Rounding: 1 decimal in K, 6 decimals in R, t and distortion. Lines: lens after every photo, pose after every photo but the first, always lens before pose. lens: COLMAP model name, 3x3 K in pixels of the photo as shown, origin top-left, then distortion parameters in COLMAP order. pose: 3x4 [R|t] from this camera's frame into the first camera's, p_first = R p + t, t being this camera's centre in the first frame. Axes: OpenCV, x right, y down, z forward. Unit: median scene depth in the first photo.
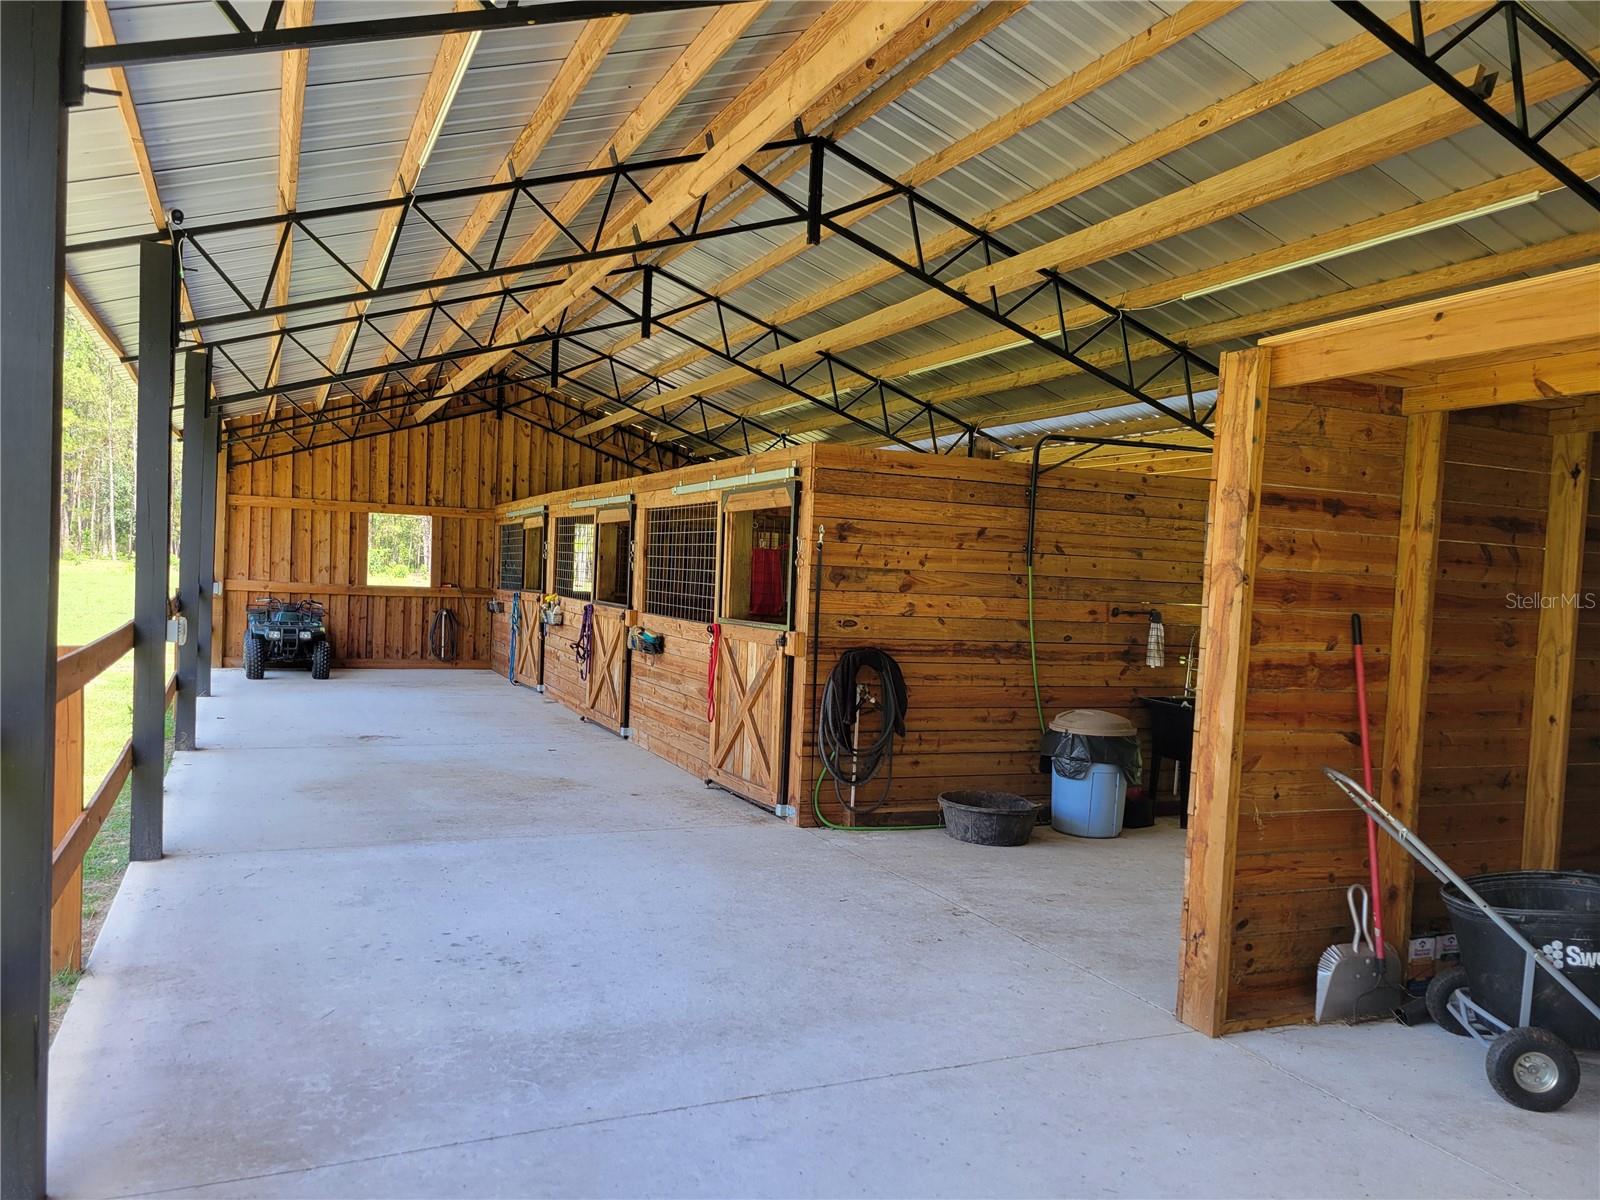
lens RADIAL K [[1225.2, 0, 807.5], [0, 1225.2, 603.0], [0, 0, 1]] dist [0.003939, -0.004875]
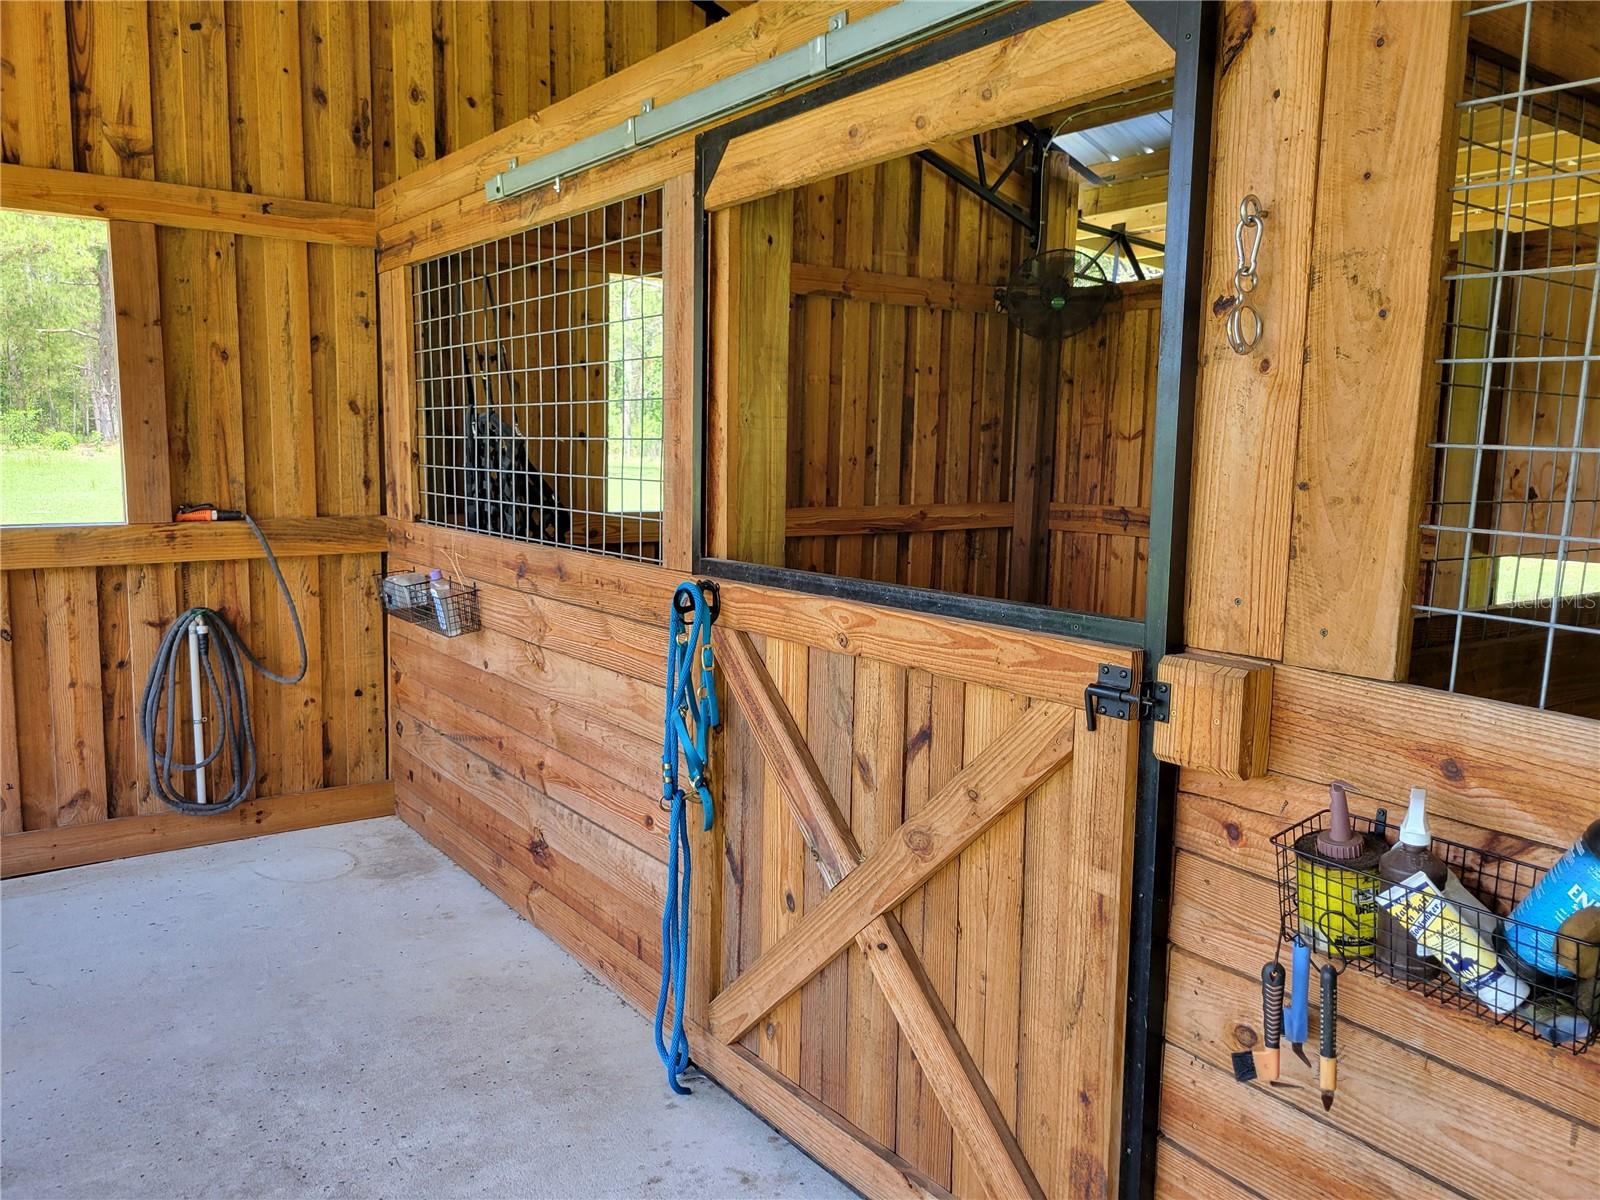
lens RADIAL K [[1225.2, 0, 788.9], [0, 1225.2, 606.3], [0, 0, 1]] dist [0.003939, -0.004875]
pose [[0.979458, -0.045874, 0.196362, -0.227061], [0.024060, 0.993409, 0.112068, -0.020580], [-0.200209, -0.105041, 0.974106, 0.734050]]
